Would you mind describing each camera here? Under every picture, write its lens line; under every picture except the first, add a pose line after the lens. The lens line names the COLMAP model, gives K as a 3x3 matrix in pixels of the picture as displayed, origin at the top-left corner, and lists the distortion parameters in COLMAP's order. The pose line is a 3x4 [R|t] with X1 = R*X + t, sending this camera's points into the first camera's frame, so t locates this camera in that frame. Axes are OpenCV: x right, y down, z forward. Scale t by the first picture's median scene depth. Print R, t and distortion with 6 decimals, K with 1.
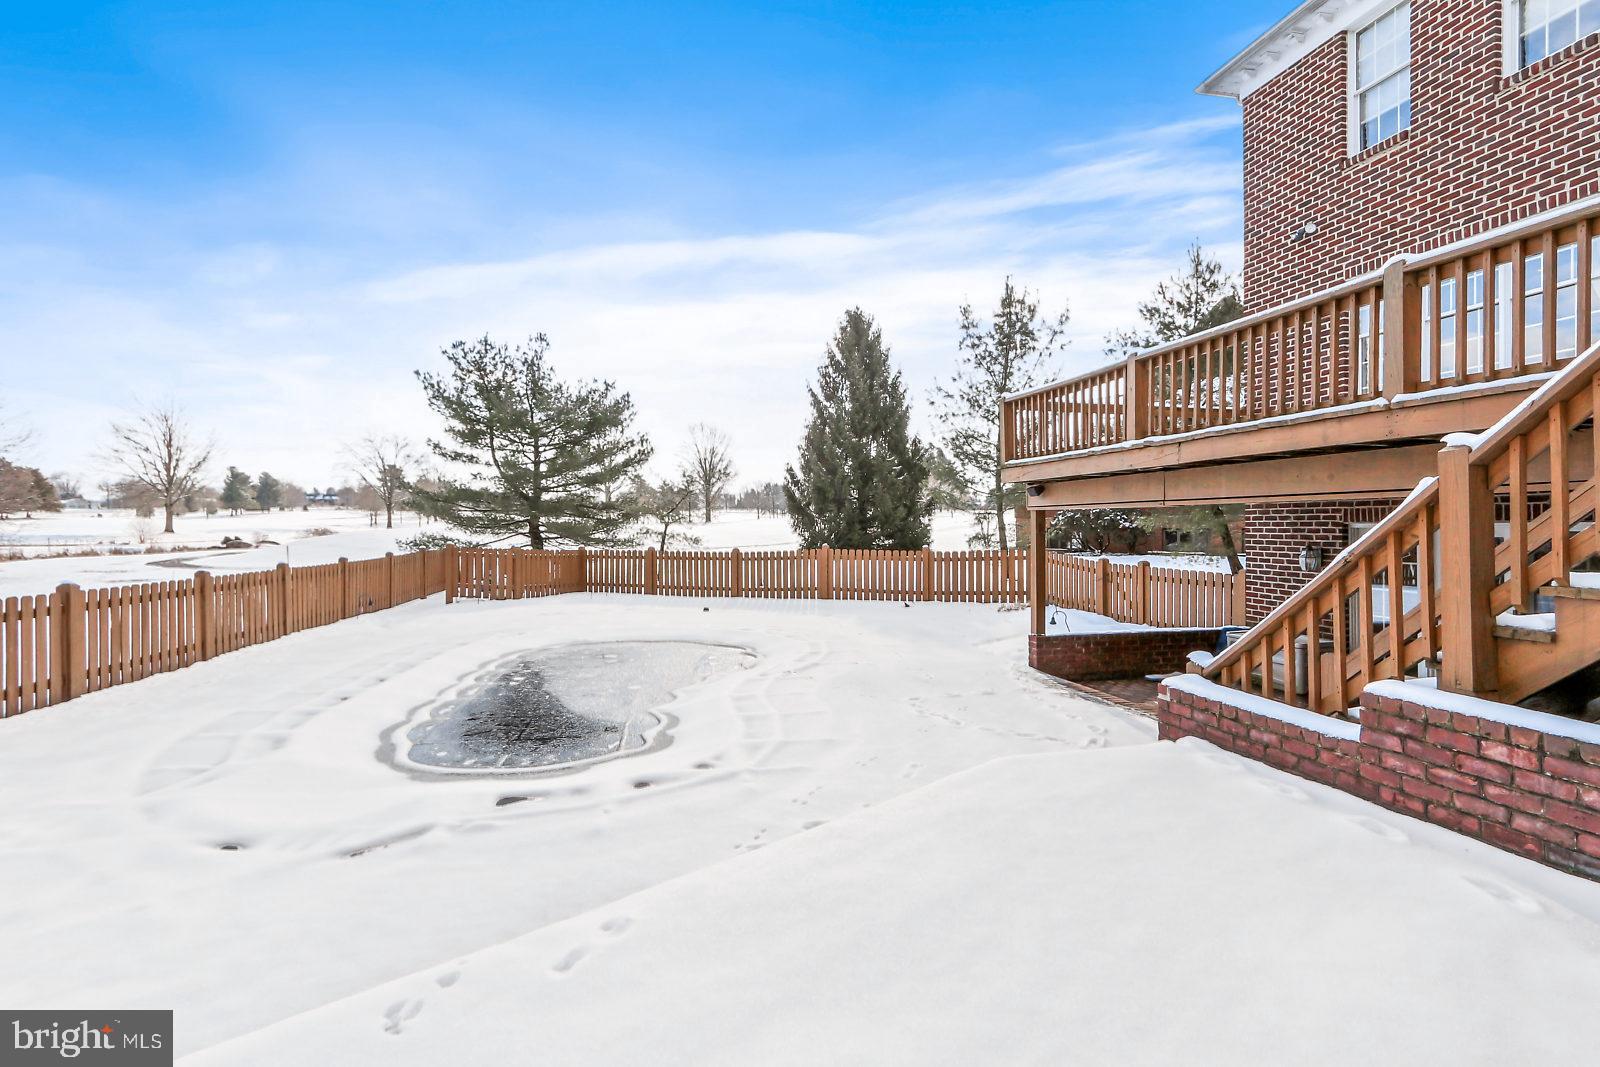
lens RADIAL K [[744.6, 0, 784.7], [0, 744.6, 523.6], [0, 0, 1]] dist [-0.004230, 0.001350]
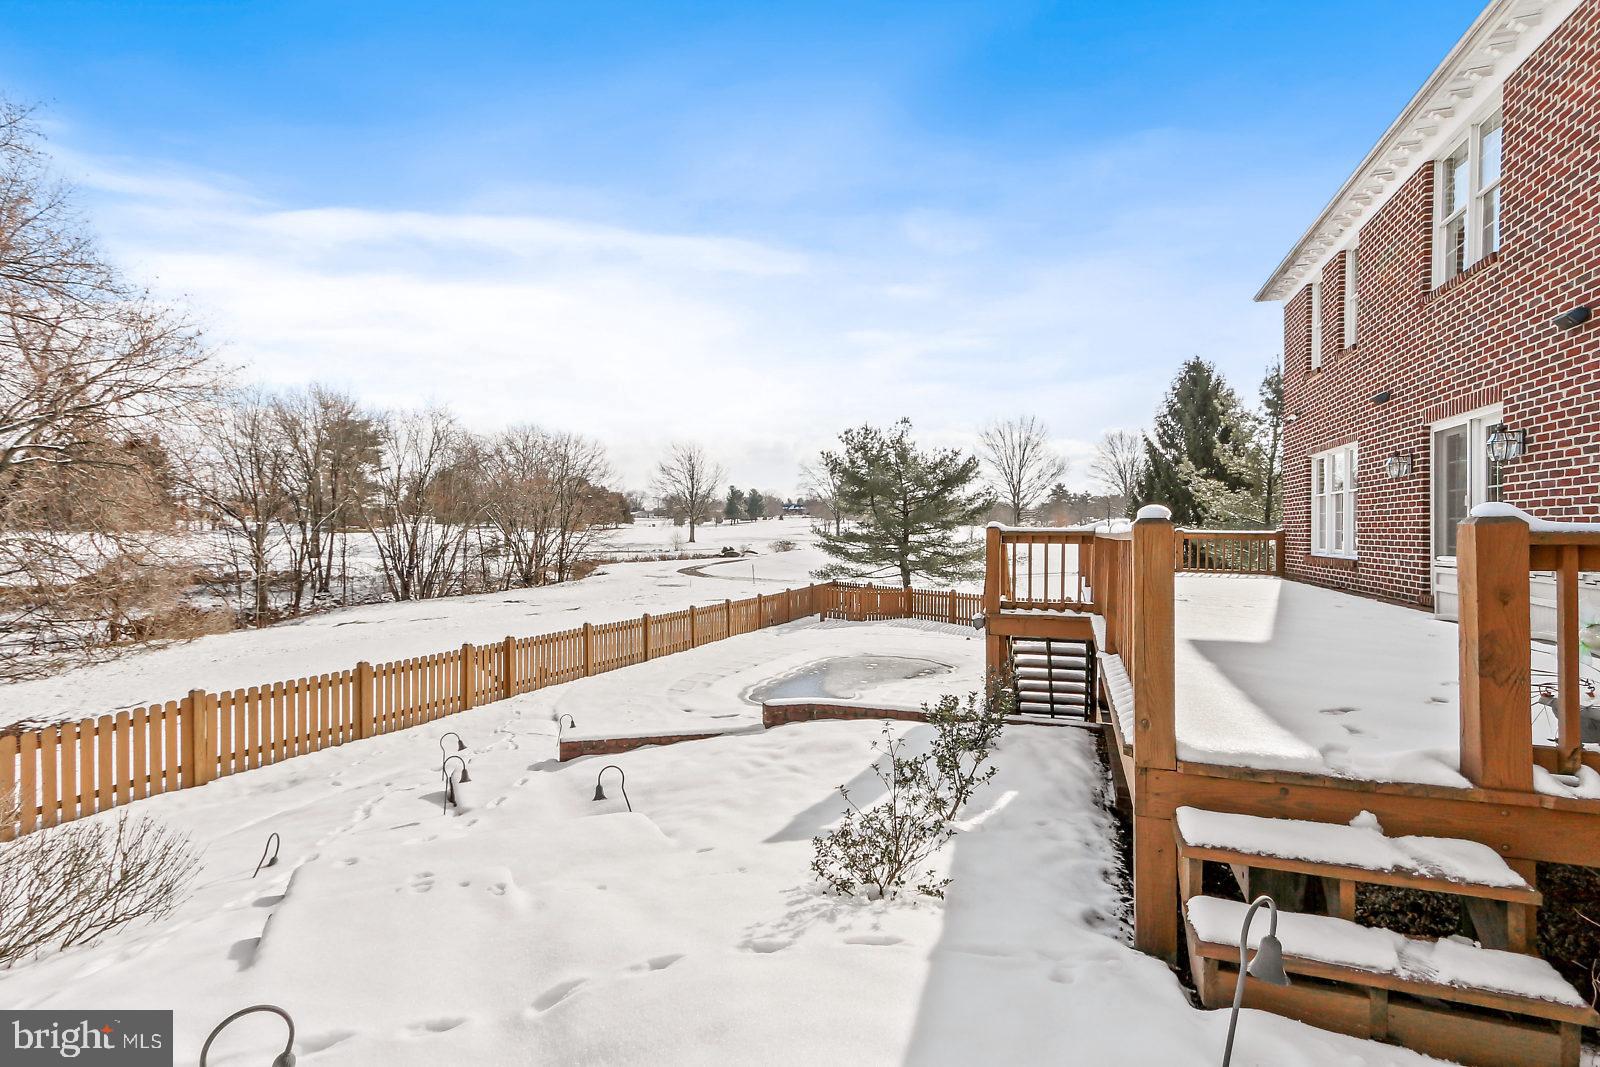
lens RADIAL K [[744.6, 0, 801.9], [0, 744.6, 535.9], [0, 0, 1]] dist [-0.004230, 0.001350]
pose [[0.853378, 0.011583, -0.521164, 0.092761], [-0.006244, 0.999909, 0.011998, -0.025897], [0.521255, -0.006985, 0.853372, -0.102588]]
